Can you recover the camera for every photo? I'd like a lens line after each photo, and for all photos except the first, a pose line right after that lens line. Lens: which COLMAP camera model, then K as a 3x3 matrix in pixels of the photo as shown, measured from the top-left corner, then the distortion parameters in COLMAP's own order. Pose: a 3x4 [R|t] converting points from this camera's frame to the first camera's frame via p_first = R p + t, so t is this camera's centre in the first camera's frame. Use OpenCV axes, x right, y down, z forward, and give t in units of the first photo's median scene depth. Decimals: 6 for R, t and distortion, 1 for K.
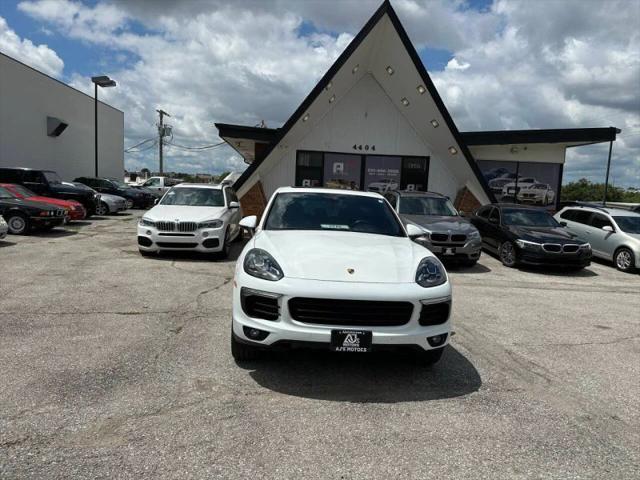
lens RADIAL K [[442.4, 0, 319.5], [0, 442.4, 236.8], [0, 0, 1]] dist [0.131384, -0.189849]
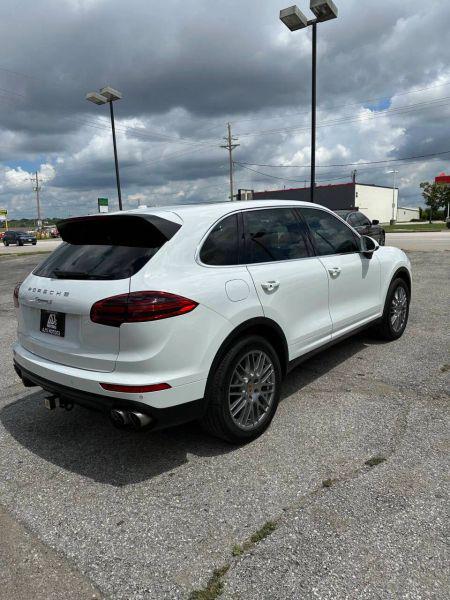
lens RADIAL K [[418.0, 0, 222.8], [0, 418.0, 293.1], [0, 0, 1]] dist [0.071649, -0.099112]
pose [[-0.702658, -0.136197, 0.698371, -0.232697], [0.071652, 0.962976, 0.259892, -0.074279], [-0.707911, 0.232654, -0.666884, 0.750912]]
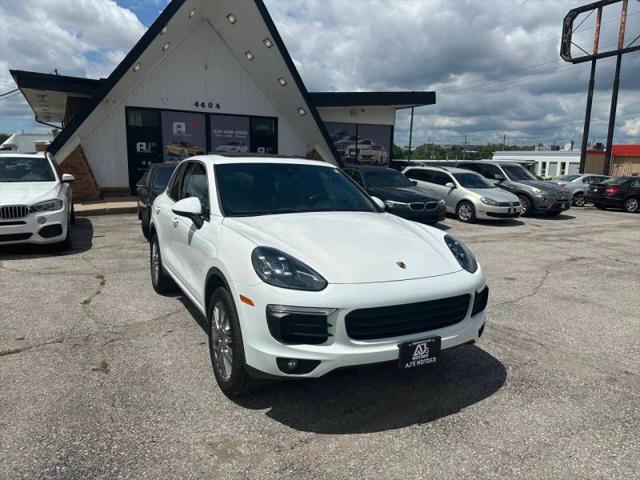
lens RADIAL K [[450.9, 0, 318.4], [0, 450.9, 239.7], [0, 0, 1]] dist [0.071090, -0.104430]
pose [[0.915517, -0.097131, 0.390378, -0.109653], [0.062661, 0.993000, 0.100119, -0.016861], [-0.397370, -0.067199, 0.915195, 0.093446]]
